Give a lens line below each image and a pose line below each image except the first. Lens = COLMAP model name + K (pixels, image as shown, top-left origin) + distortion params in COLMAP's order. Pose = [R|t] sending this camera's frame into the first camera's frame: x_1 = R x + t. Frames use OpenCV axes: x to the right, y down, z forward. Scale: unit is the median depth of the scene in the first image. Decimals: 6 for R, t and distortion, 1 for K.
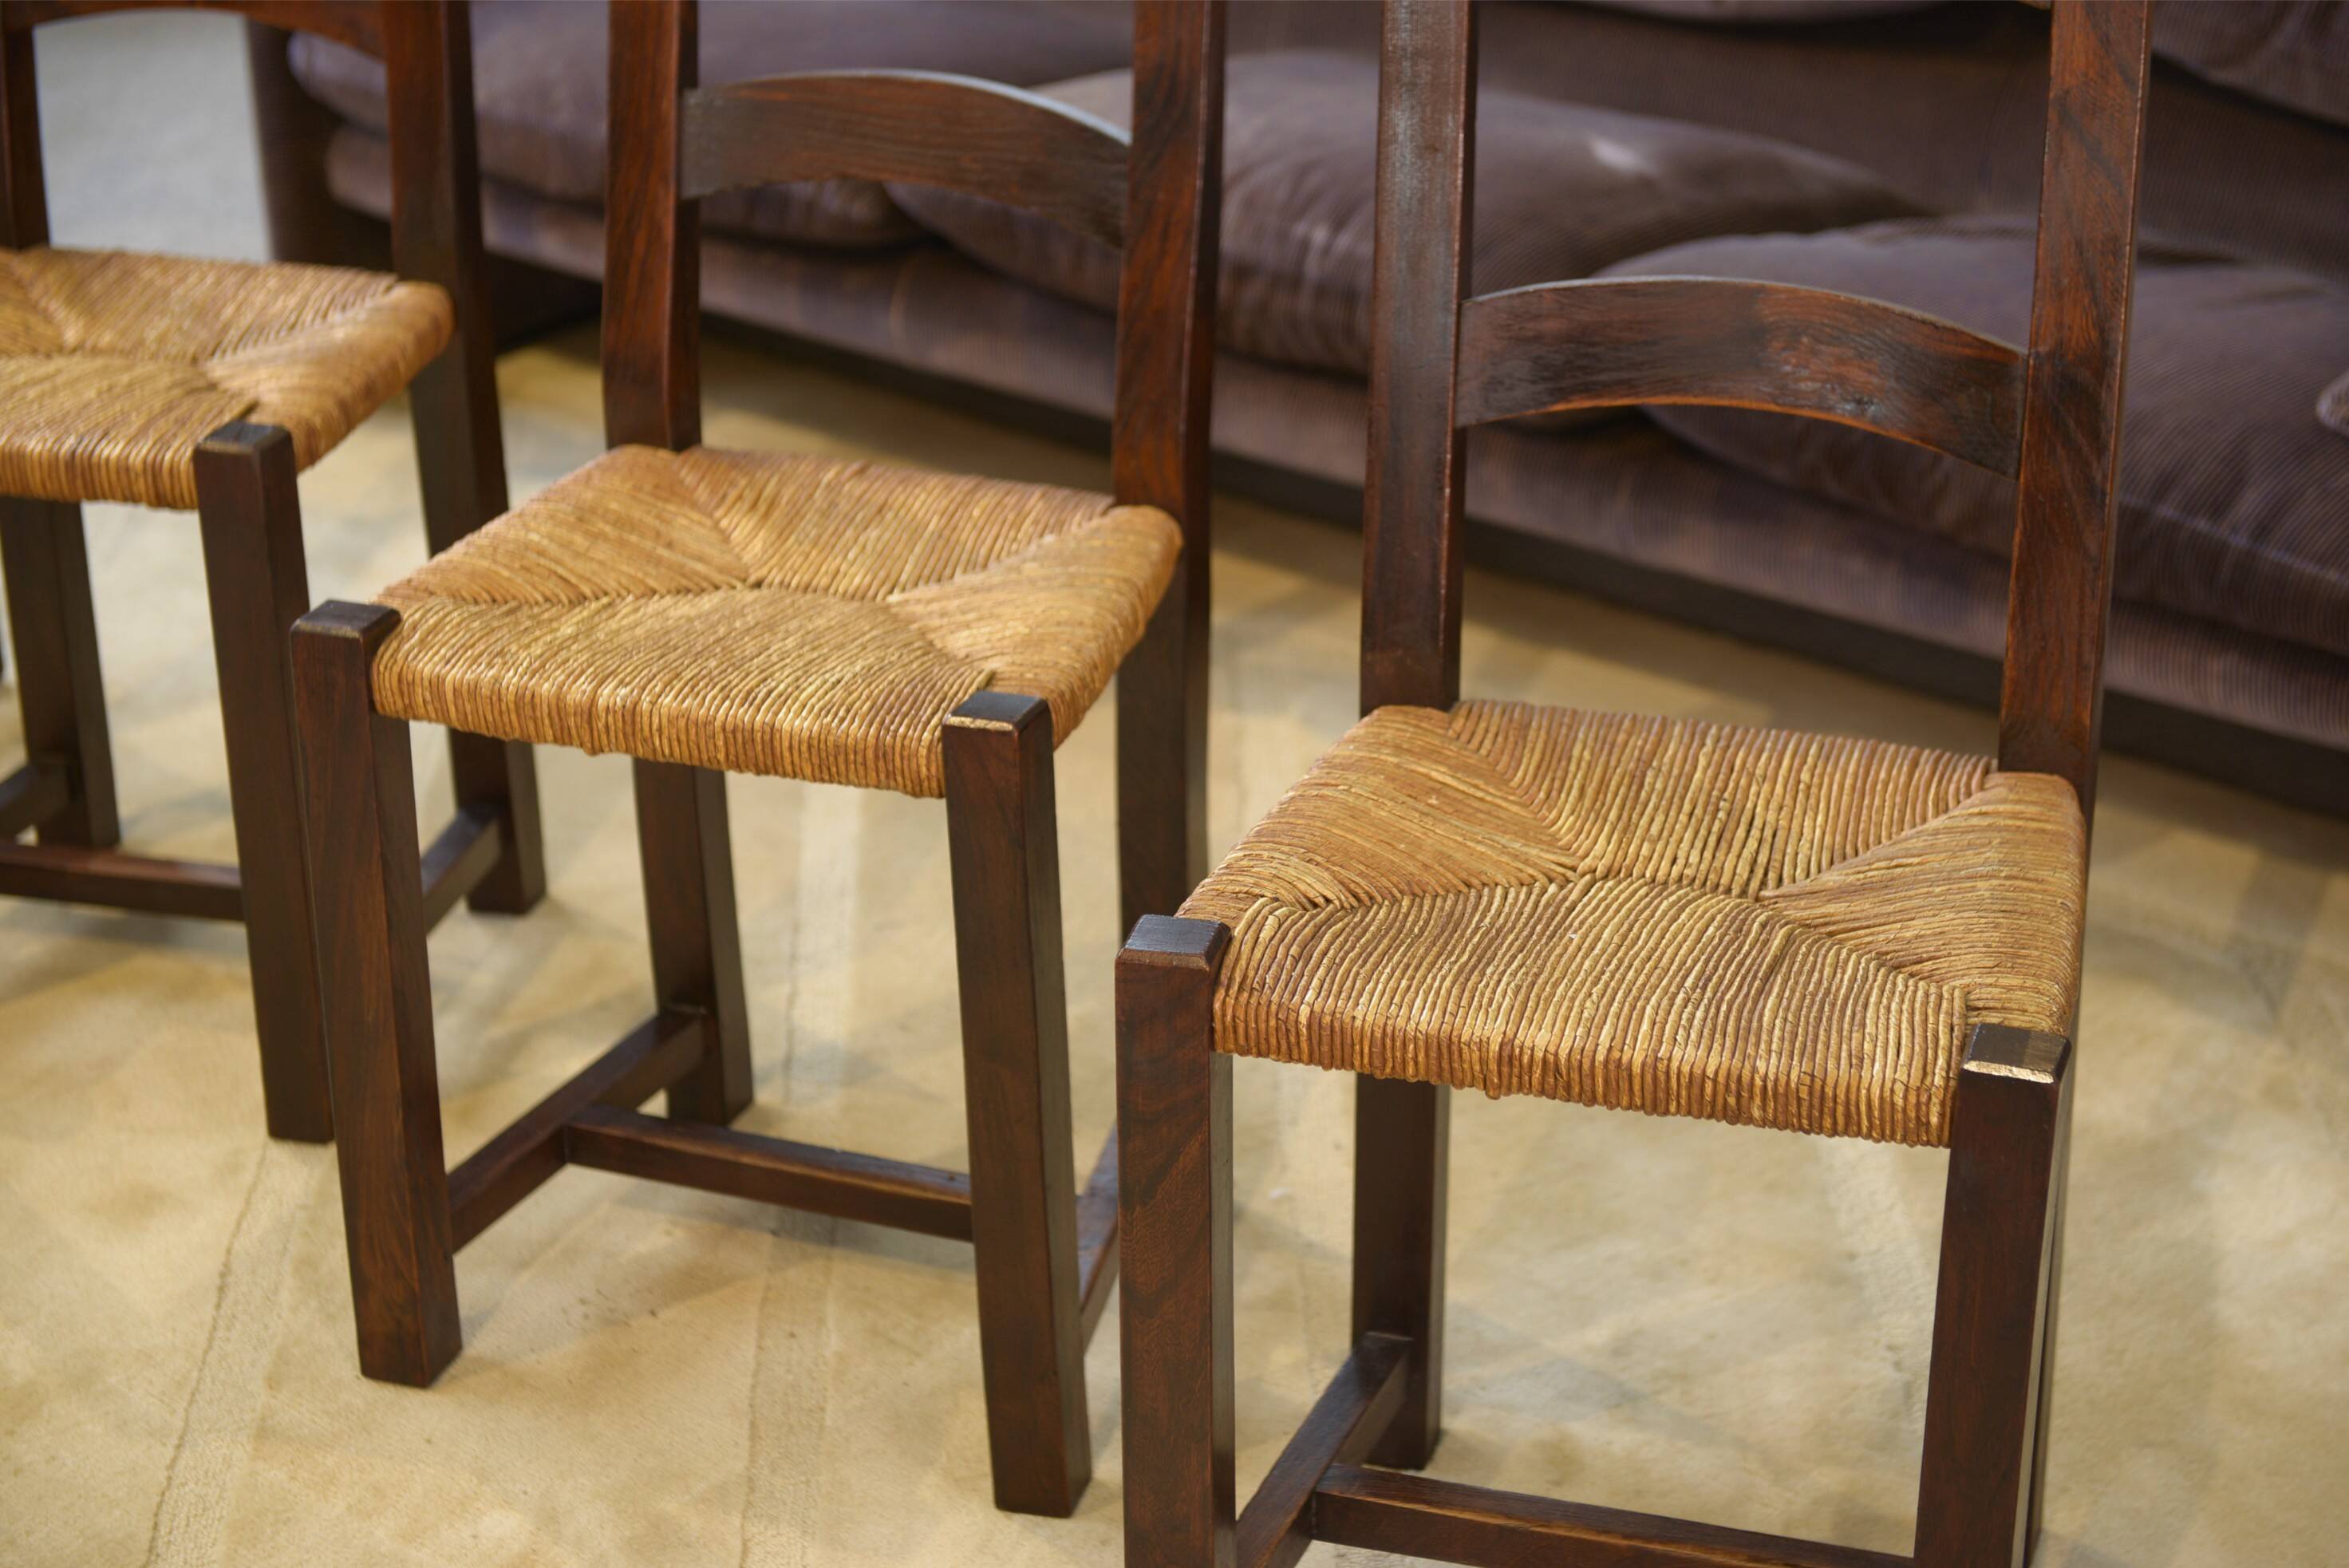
lens RADIAL K [[4437.7, 0, 1180.5], [0, 4437.7, 778.0], [0, 0, 1]] dist [0.087724, 0.000000]
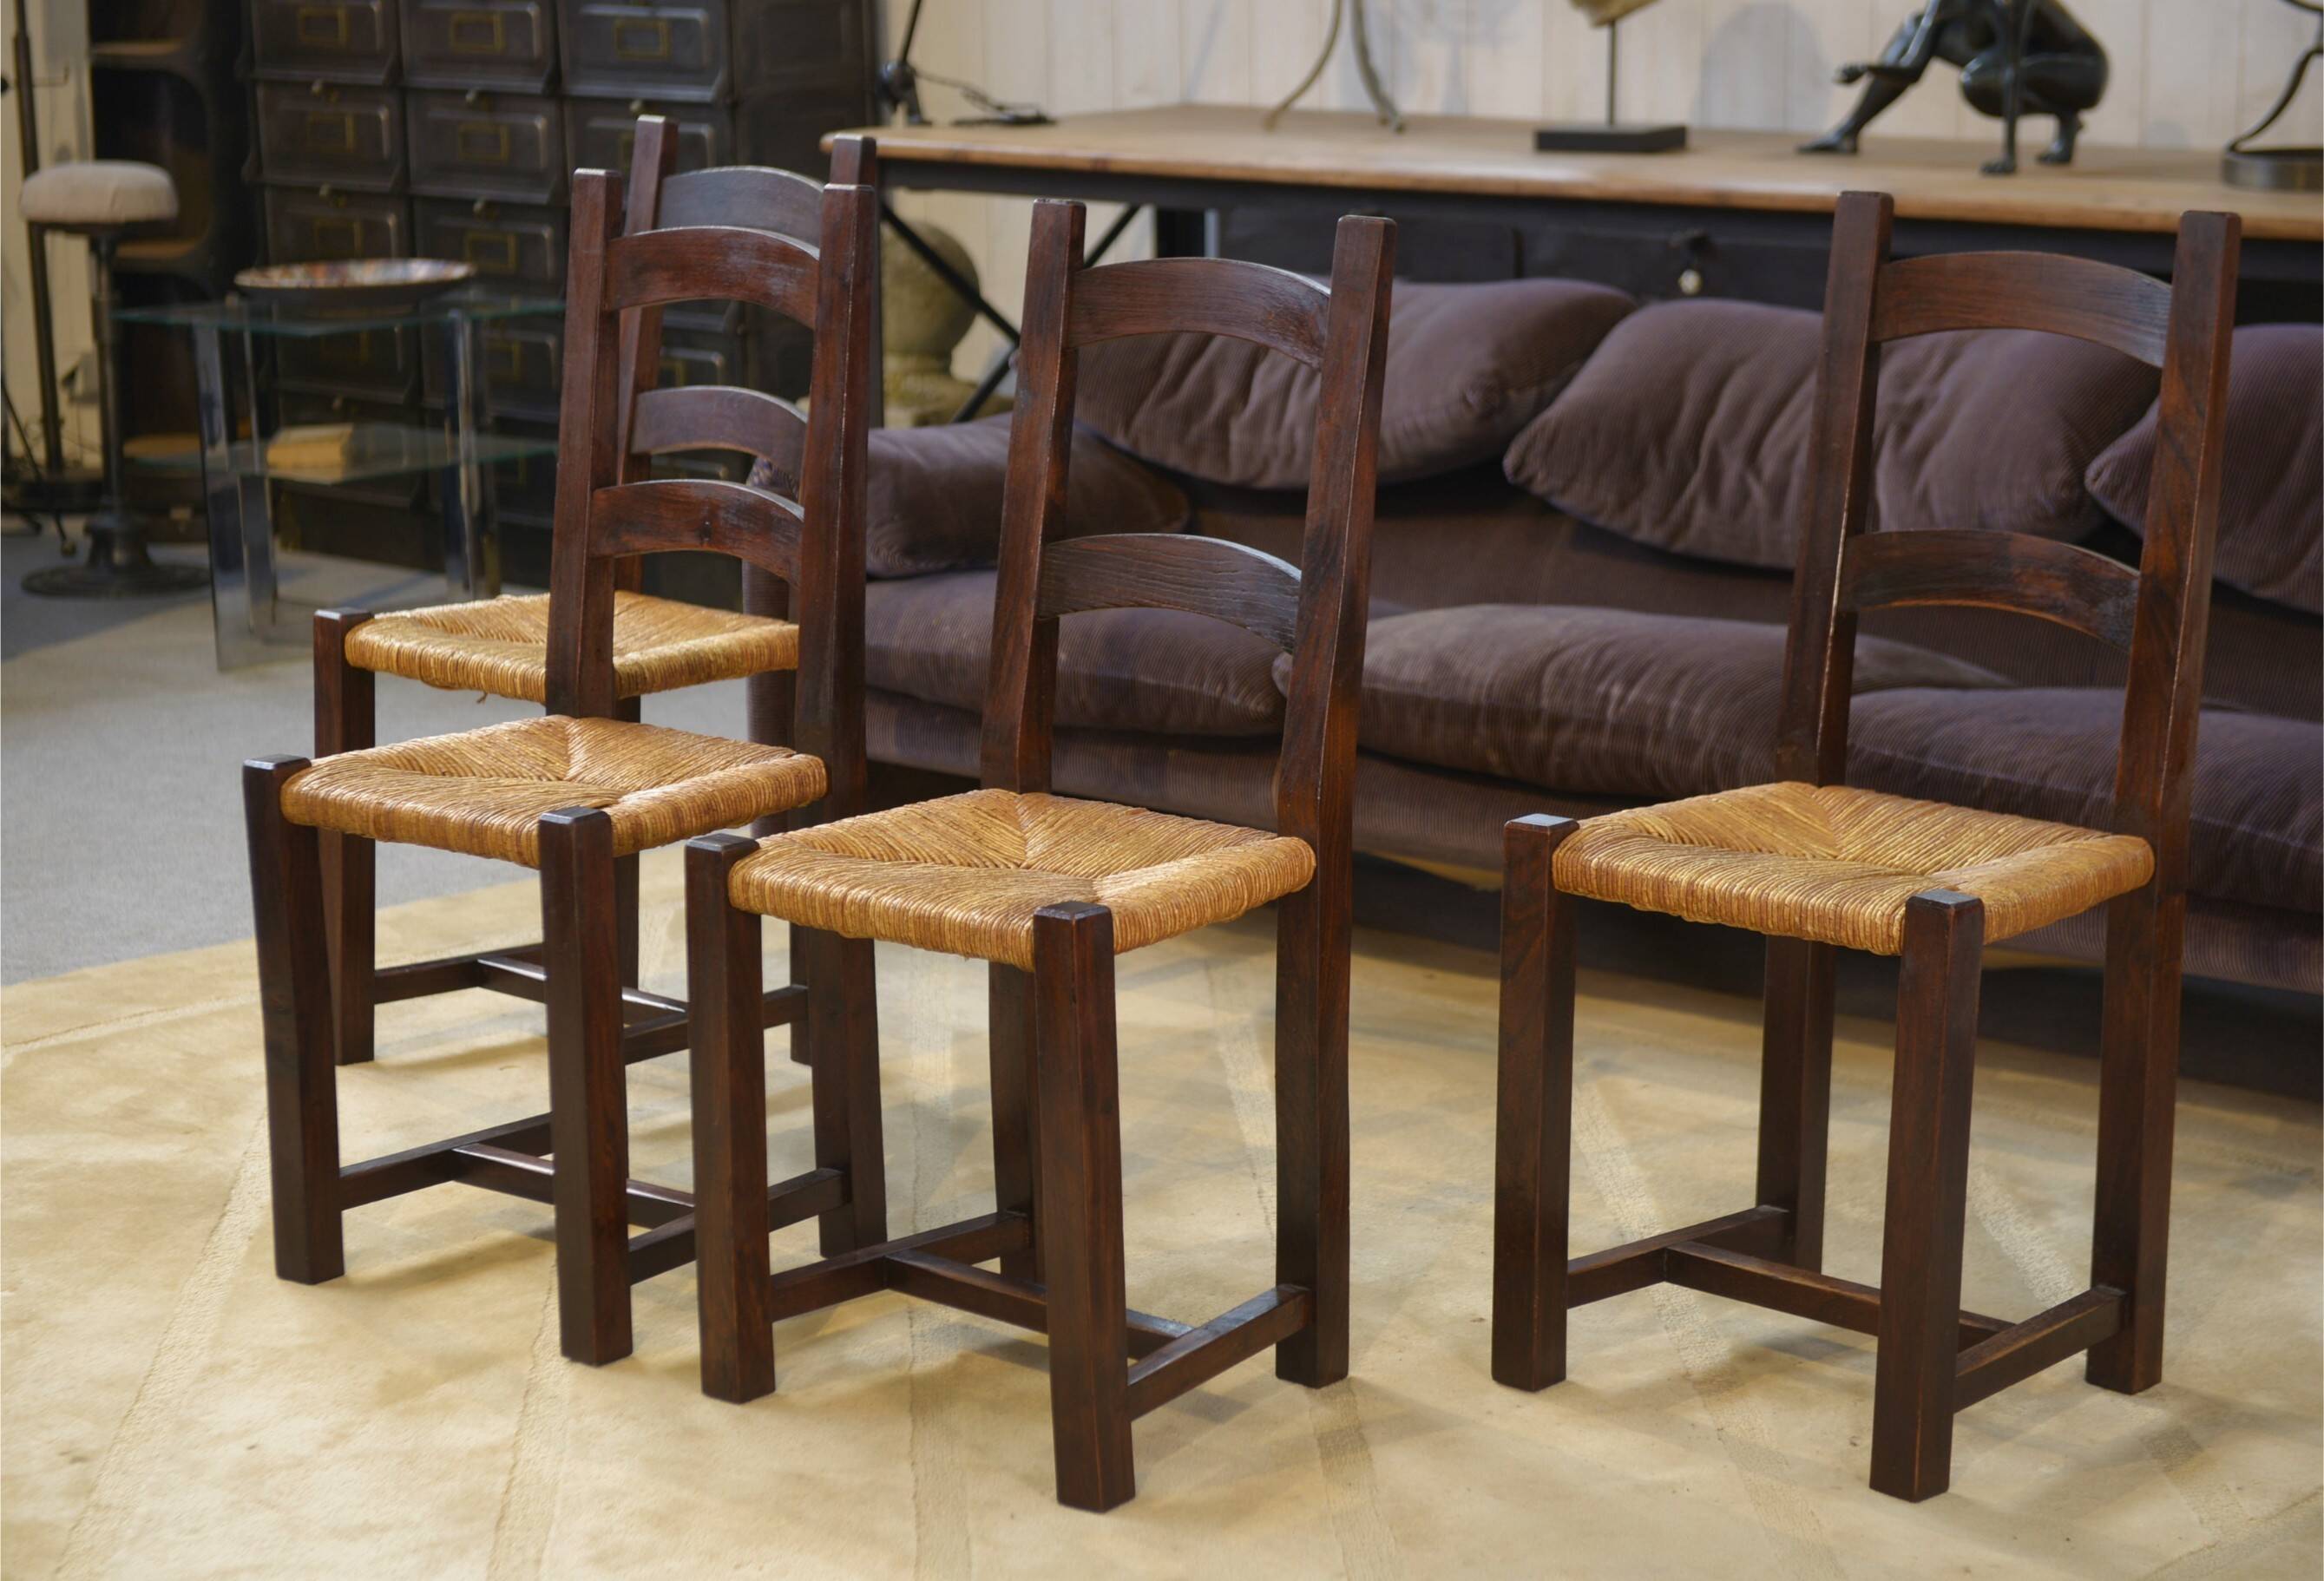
lens RADIAL K [[4813.3, 0, 1064.7], [0, 4813.3, 846.3], [0, 0, 1]] dist [0.107644, 0.000000]
pose [[0.999919, 0.008442, -0.009568, -0.150831], [-0.010253, 0.977948, -0.208598, 0.288432], [0.007596, 0.208679, 0.977955, -0.553533]]
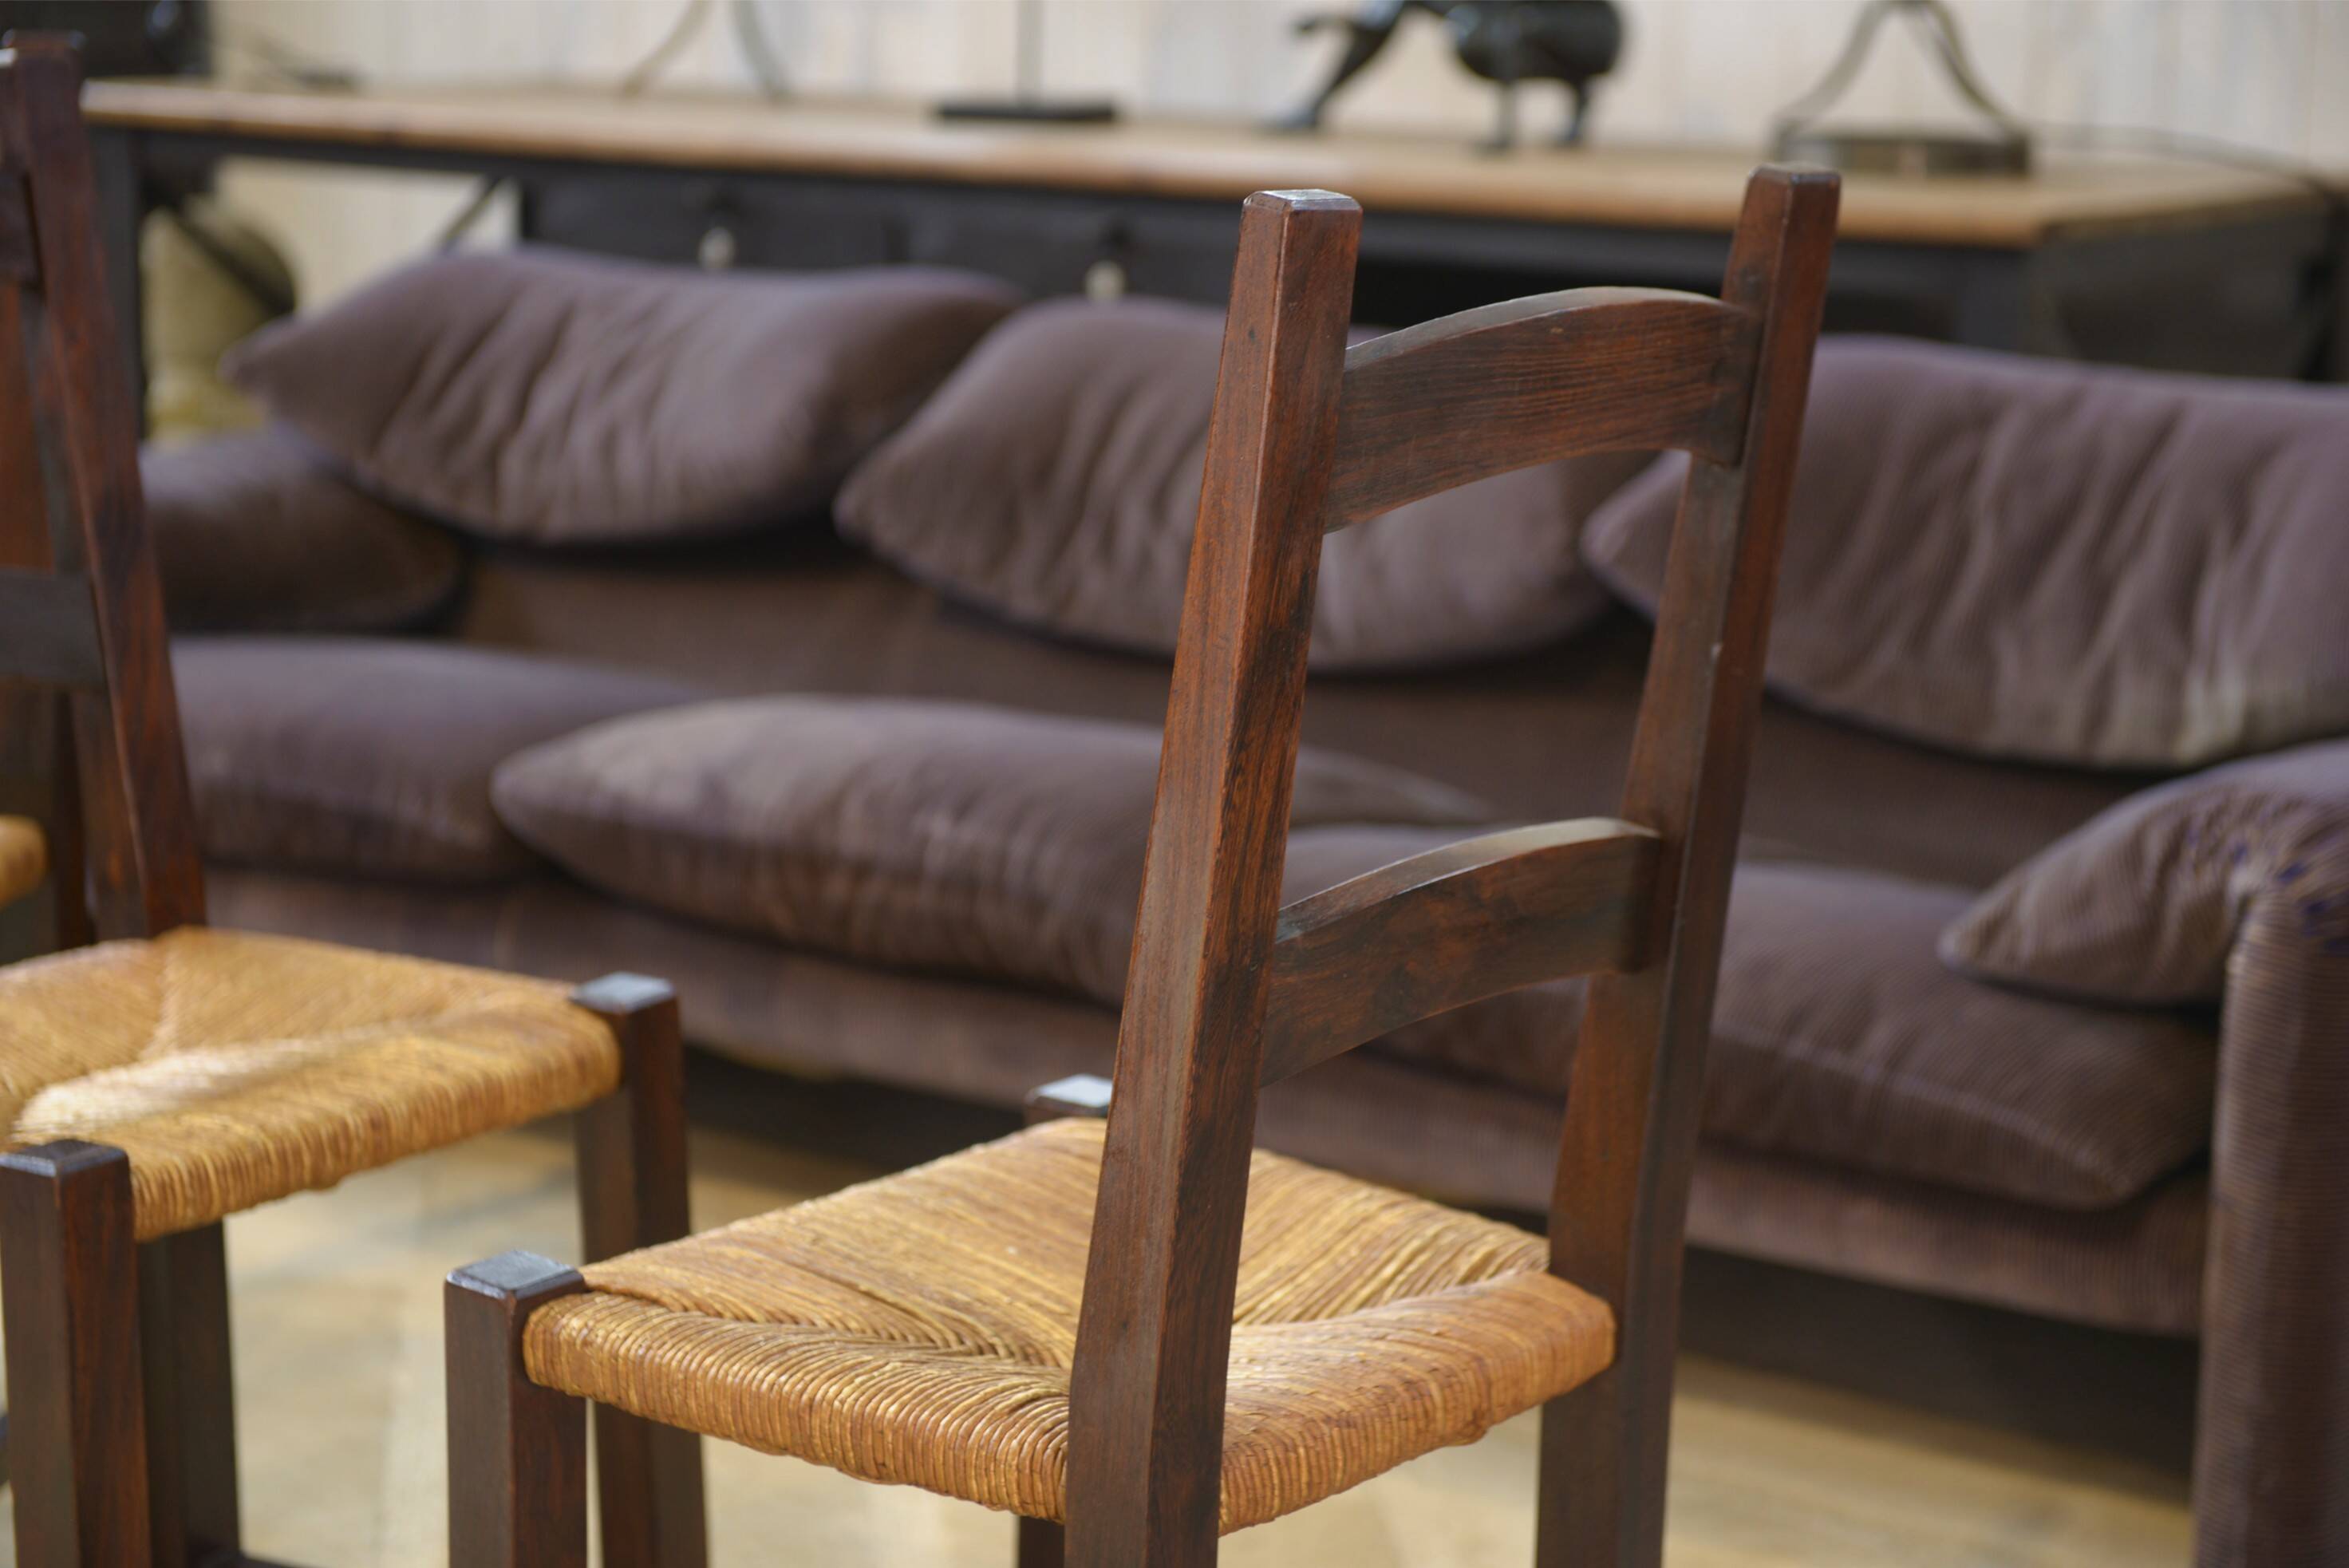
lens RADIAL K [[4437.7, 0, 1180.0], [0, 4437.7, 781.0], [0, 0, 1]] dist [0.087724, 0.000000]
pose [[0.995473, 0.015552, 0.093765, -0.010625], [0.006384, 0.973353, -0.229225, 0.113721], [-0.094831, 0.228786, 0.968847, 0.040177]]
